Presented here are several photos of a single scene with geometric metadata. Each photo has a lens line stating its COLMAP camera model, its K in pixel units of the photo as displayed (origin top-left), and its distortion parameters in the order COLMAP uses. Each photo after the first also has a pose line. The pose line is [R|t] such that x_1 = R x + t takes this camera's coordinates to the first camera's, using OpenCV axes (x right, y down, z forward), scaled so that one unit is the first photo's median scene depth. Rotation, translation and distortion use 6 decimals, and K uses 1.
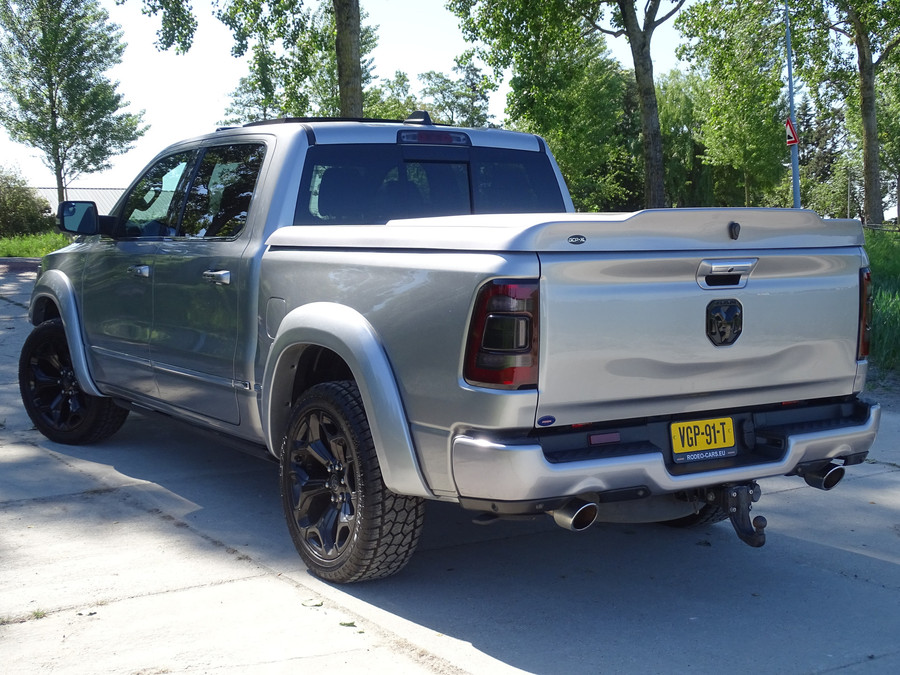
lens RADIAL K [[1308.8, 0, 450.0], [0, 1308.8, 337.5], [0, 0, 1]] dist [0.025942, 0.121288]
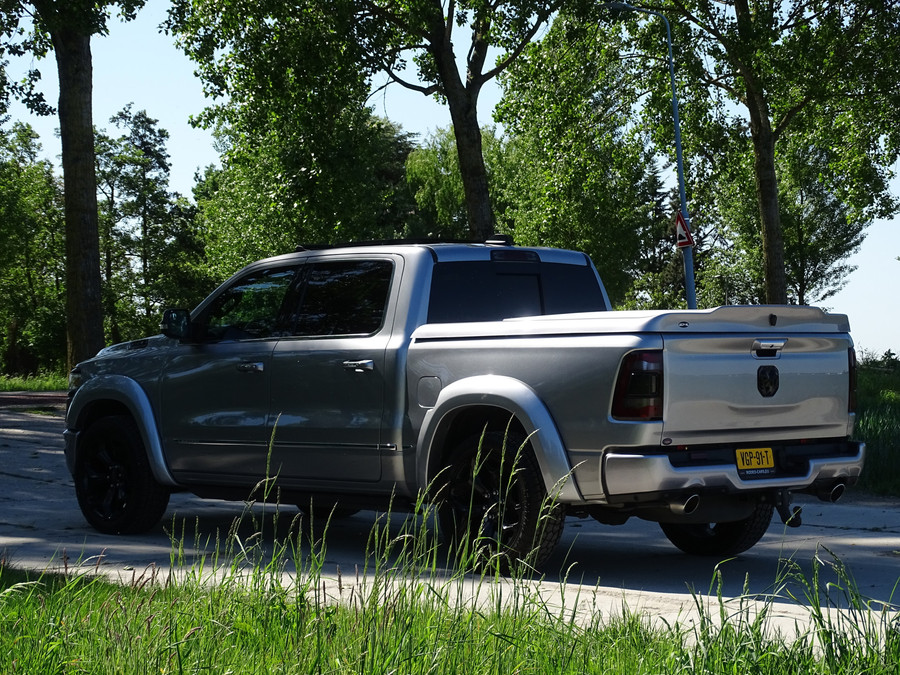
lens RADIAL K [[2204.7, 0, 450.0], [0, 2204.7, 337.5], [0, 0, 1]] dist [-0.130843, 3.602719]
pose [[0.985308, -0.006700, 0.170655, -0.478352], [0.023850, 0.994837, -0.098645, 0.147330], [-0.169113, 0.101265, 0.980381, -1.170749]]
